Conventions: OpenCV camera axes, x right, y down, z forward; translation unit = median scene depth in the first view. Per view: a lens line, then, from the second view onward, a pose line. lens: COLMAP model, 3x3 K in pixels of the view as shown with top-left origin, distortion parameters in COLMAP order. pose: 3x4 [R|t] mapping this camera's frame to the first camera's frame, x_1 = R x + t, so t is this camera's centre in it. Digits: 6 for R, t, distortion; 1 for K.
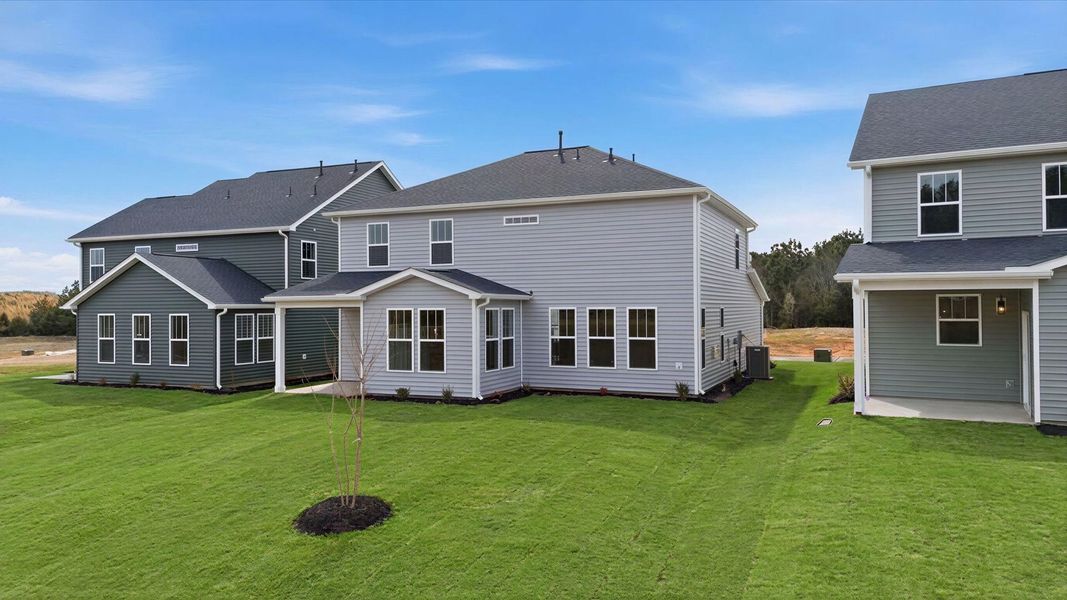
lens RADIAL K [[760.0, 0, 533.5], [0, 760.0, 300.0], [0, 0, 1]] dist [0.038124, -0.001670]
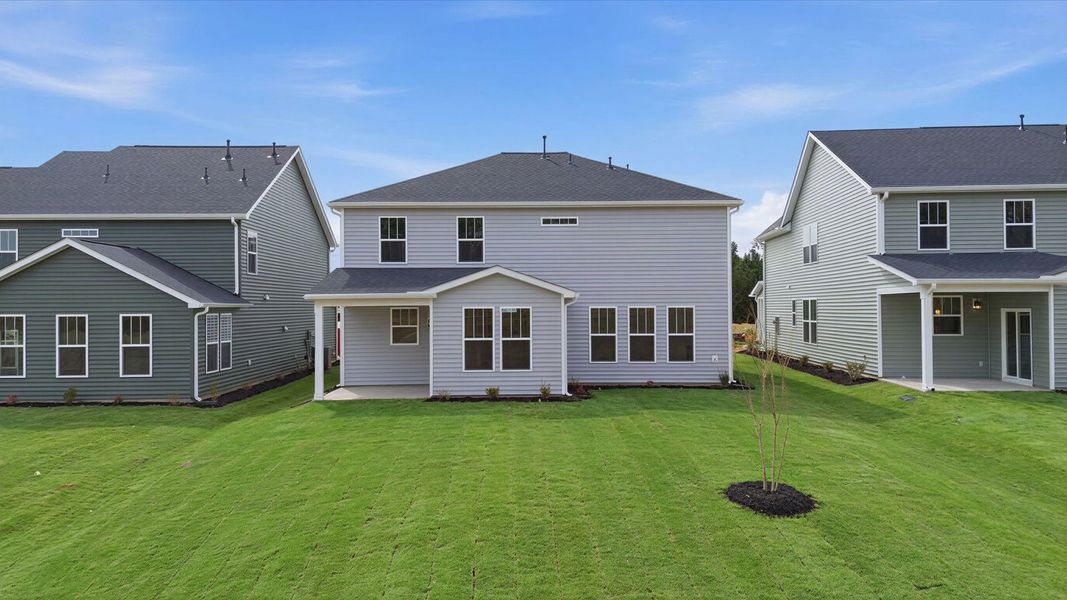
lens RADIAL K [[760.0, 0, 533.5], [0, 760.0, 300.0], [0, 0, 1]] dist [0.038124, -0.001670]
pose [[0.913550, 0.004225, 0.406704, -0.498297], [-0.003574, 0.999991, -0.002359, 0.004222], [-0.406710, 0.000702, 0.913557, 0.081382]]
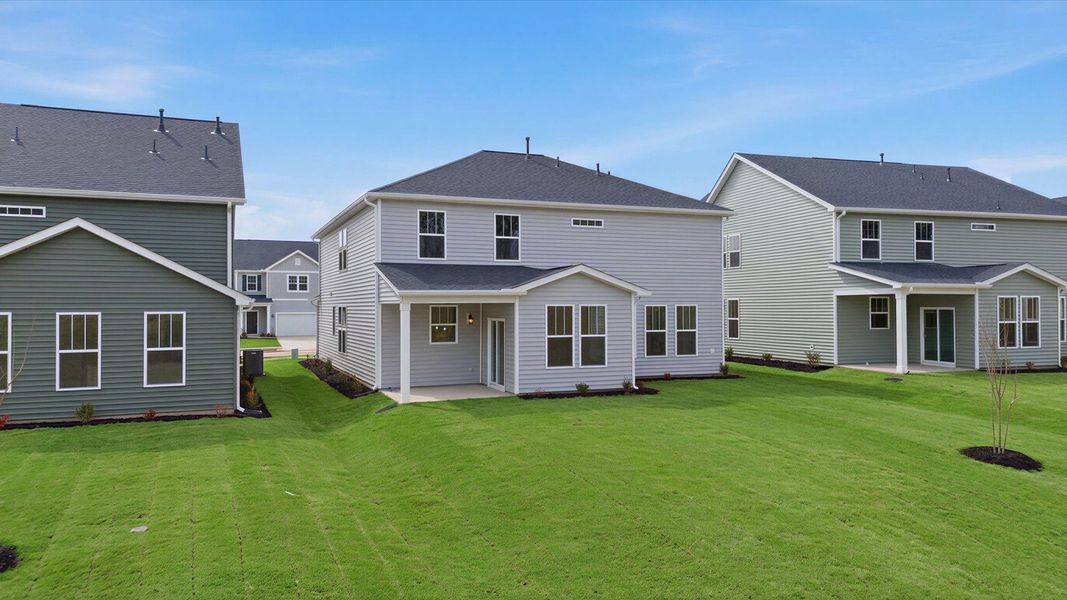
lens RADIAL K [[760.0, 0, 533.5], [0, 760.0, 300.0], [0, 0, 1]] dist [0.038124, -0.001670]
pose [[0.695104, 0.009244, 0.718849, -0.894405], [-0.007453, 0.999956, -0.005651, 0.010903], [-0.718870, -0.001430, 0.695143, 0.332713]]
